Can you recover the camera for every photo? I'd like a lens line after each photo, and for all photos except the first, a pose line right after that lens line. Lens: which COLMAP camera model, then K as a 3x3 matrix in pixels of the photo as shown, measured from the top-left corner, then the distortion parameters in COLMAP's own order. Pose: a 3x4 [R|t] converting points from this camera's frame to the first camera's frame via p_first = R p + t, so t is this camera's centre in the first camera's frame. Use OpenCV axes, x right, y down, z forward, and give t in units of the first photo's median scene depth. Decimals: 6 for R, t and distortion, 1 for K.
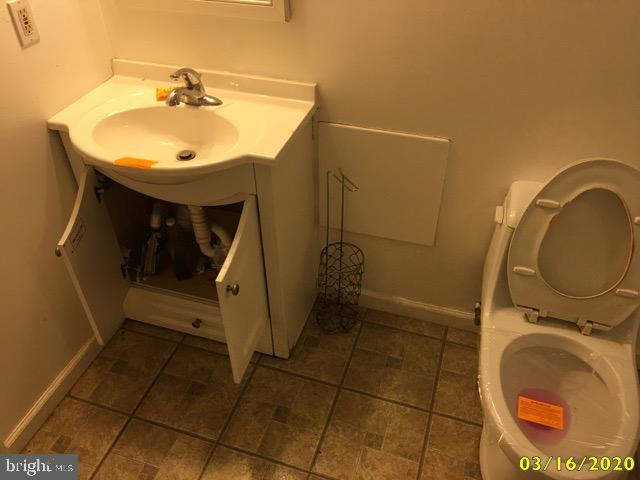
lens RADIAL K [[542.0, 0, 319.6], [0, 542.0, 239.7], [0, 0, 1]] dist [0.030956, -0.016294]
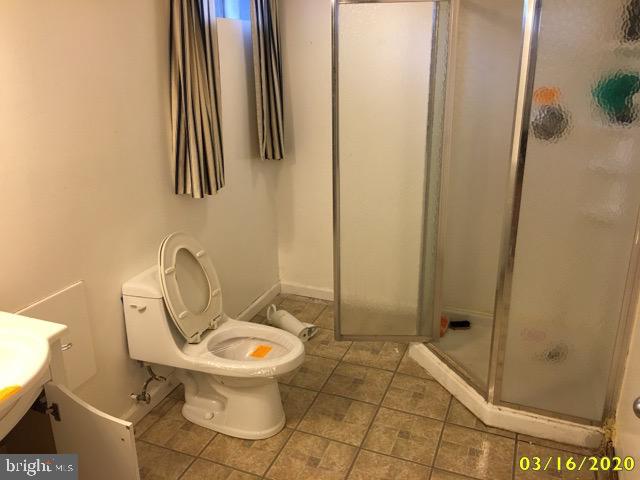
lens RADIAL K [[542.0, 0, 320.5], [0, 542.0, 239.5], [0, 0, 1]] dist [0.030956, -0.016294]
pose [[0.062917, -0.304552, 0.950415, -1.020480], [0.648520, 0.736320, 0.193016, -0.146560], [-0.758593, 0.604219, 0.243836, 0.189627]]
